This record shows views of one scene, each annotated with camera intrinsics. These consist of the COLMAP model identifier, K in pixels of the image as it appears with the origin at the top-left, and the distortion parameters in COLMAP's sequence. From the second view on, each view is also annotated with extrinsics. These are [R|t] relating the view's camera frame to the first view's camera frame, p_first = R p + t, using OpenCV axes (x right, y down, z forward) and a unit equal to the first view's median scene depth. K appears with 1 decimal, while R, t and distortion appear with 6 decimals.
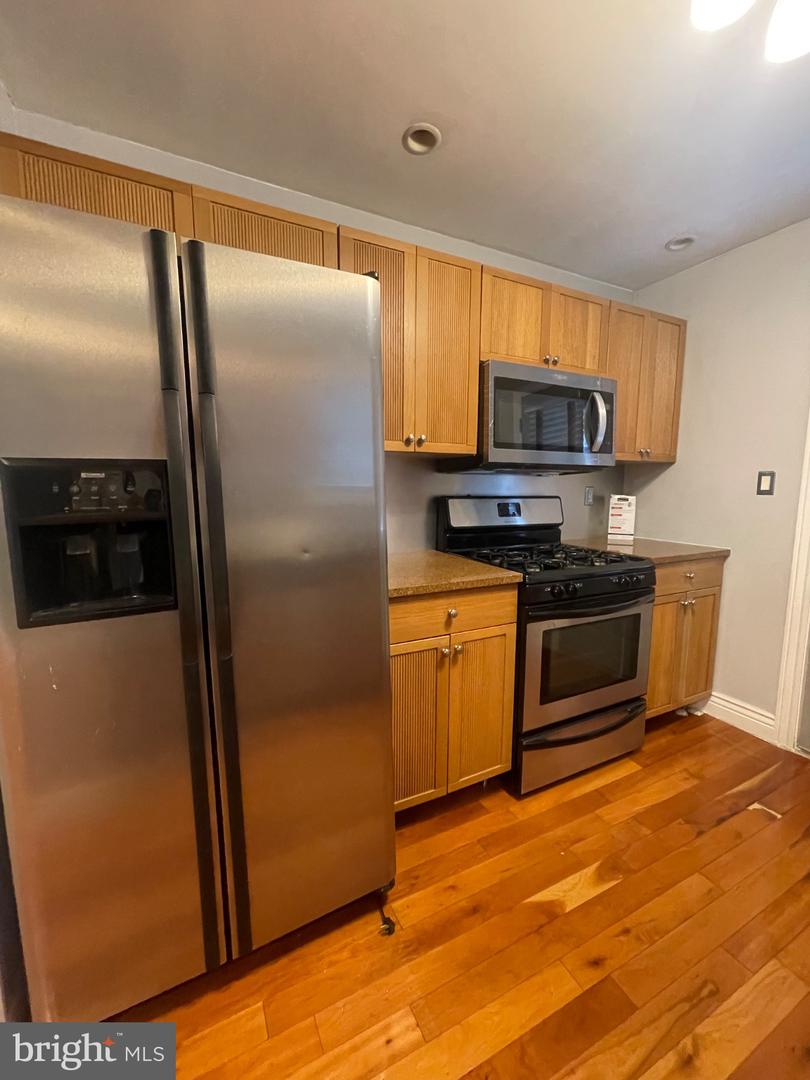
lens RADIAL K [[430.0, 0, 405.0], [0, 430.0, 540.0], [0, 0, 1]] dist [0.001232, -0.000270]
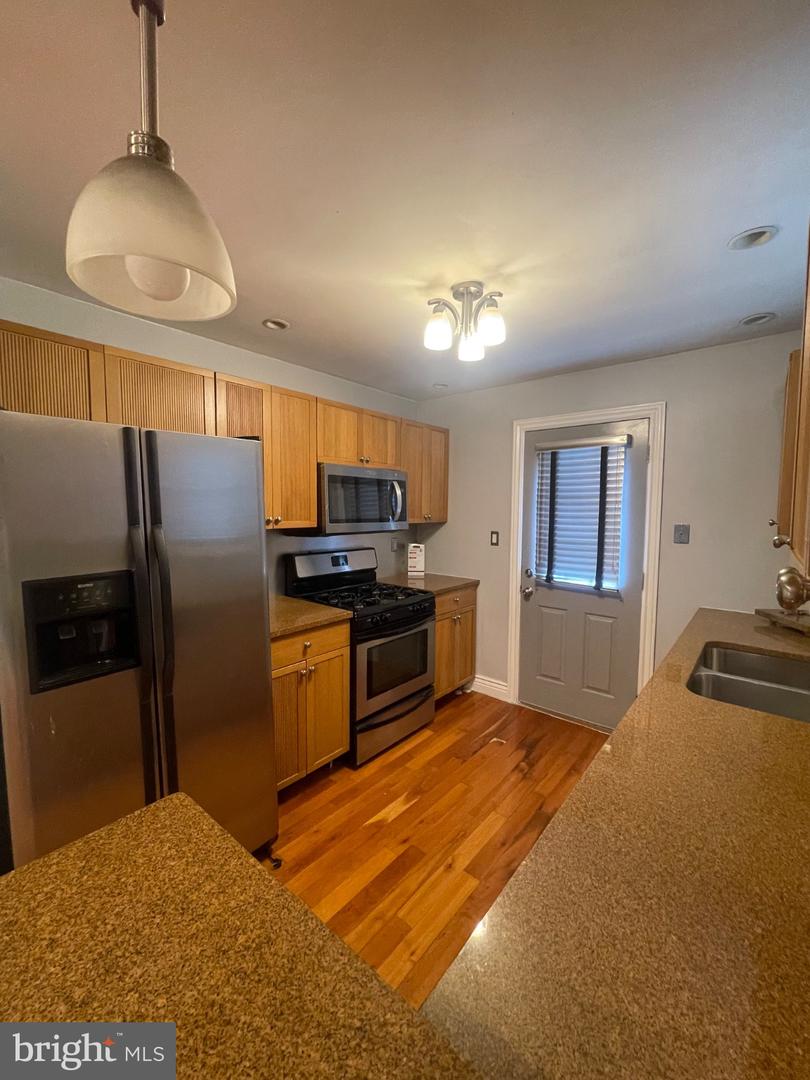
lens RADIAL K [[430.0, 0, 405.0], [0, 430.0, 540.0], [0, 0, 1]] dist [0.001232, -0.000270]
pose [[0.914797, -0.023917, 0.403204, -0.130937], [0.042360, 0.998421, -0.036883, -0.090596], [-0.401686, 0.050820, 0.914366, -0.375859]]
